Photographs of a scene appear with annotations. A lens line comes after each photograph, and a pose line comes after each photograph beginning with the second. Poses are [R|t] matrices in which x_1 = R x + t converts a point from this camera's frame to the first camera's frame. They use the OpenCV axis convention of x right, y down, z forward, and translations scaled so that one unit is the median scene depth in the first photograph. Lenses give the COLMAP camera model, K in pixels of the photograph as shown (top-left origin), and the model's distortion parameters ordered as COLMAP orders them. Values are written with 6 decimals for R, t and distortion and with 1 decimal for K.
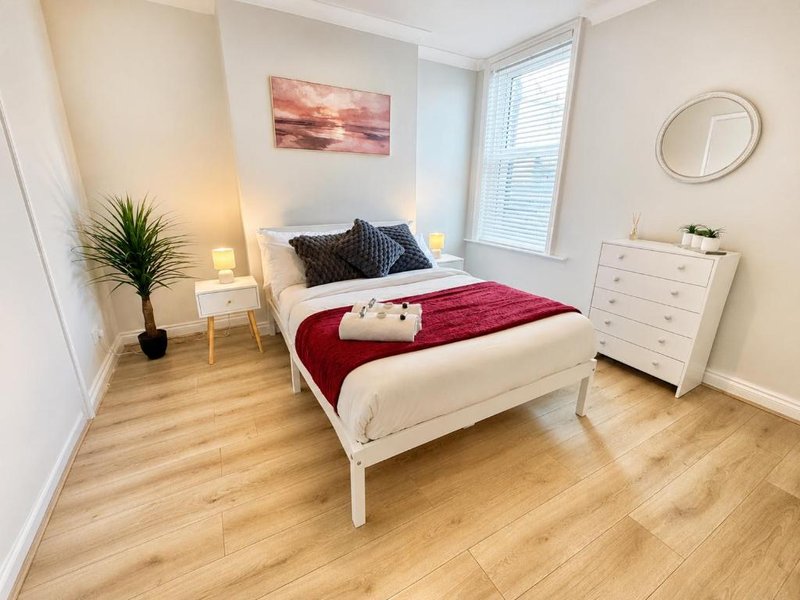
lens RADIAL K [[336.3, 0, 398.7], [0, 336.3, 283.1], [0, 0, 1]] dist [-0.000511, 0.000074]
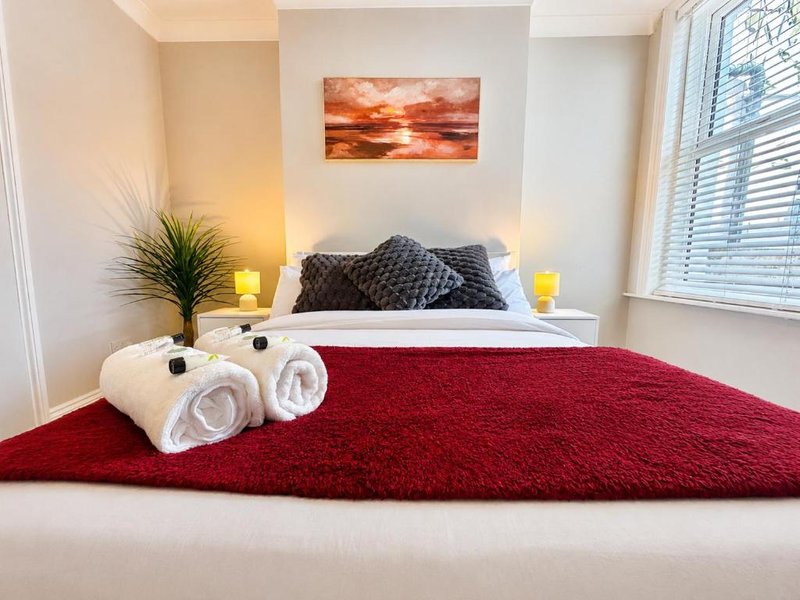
lens RADIAL K [[322.1, 0, 397.4], [0, 322.1, 297.3], [0, 0, 1]] dist [-0.002005, 0.000292]
pose [[0.861570, 0.048304, -0.505336, 0.207771], [-0.135792, 0.981116, -0.137736, 0.025171], [0.489140, 0.187290, 0.851859, 0.442890]]
